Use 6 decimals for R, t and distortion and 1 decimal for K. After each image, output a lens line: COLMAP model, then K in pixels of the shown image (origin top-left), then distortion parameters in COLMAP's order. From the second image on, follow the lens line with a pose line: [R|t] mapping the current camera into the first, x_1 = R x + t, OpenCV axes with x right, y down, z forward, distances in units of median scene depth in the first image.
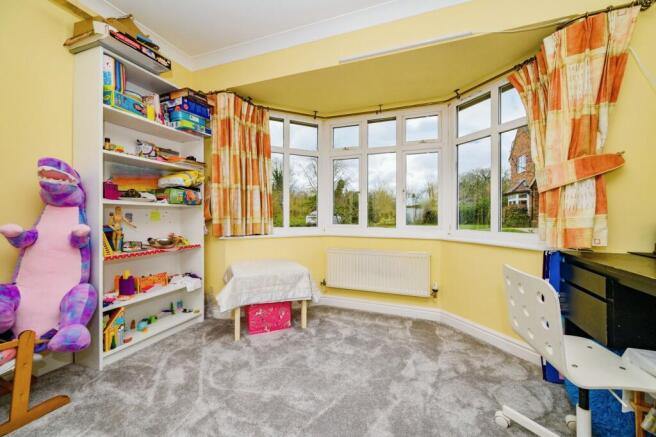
lens RADIAL K [[261.2, 0, 330.7], [0, 261.2, 215.0], [0, 0, 1]] dist [0.000445, 0.000439]
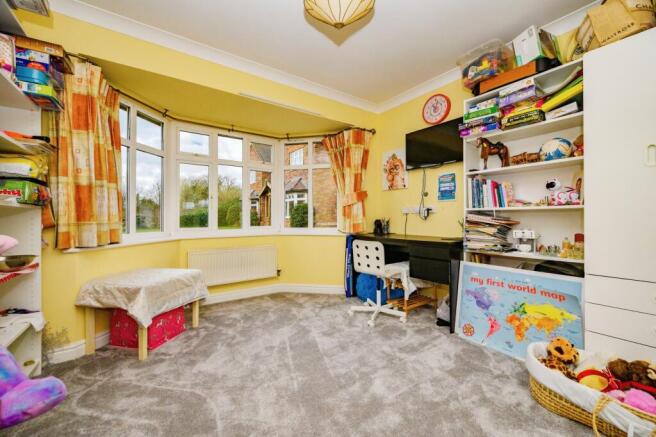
lens RADIAL K [[261.2, 0, 326.2], [0, 261.2, 219.1], [0, 0, 1]] dist [0.000445, 0.000439]
pose [[0.564829, -0.010337, 0.825143, -0.695619], [0.007620, 0.999944, 0.007310, -0.002498], [-0.825173, 0.002159, 0.564876, -0.022517]]
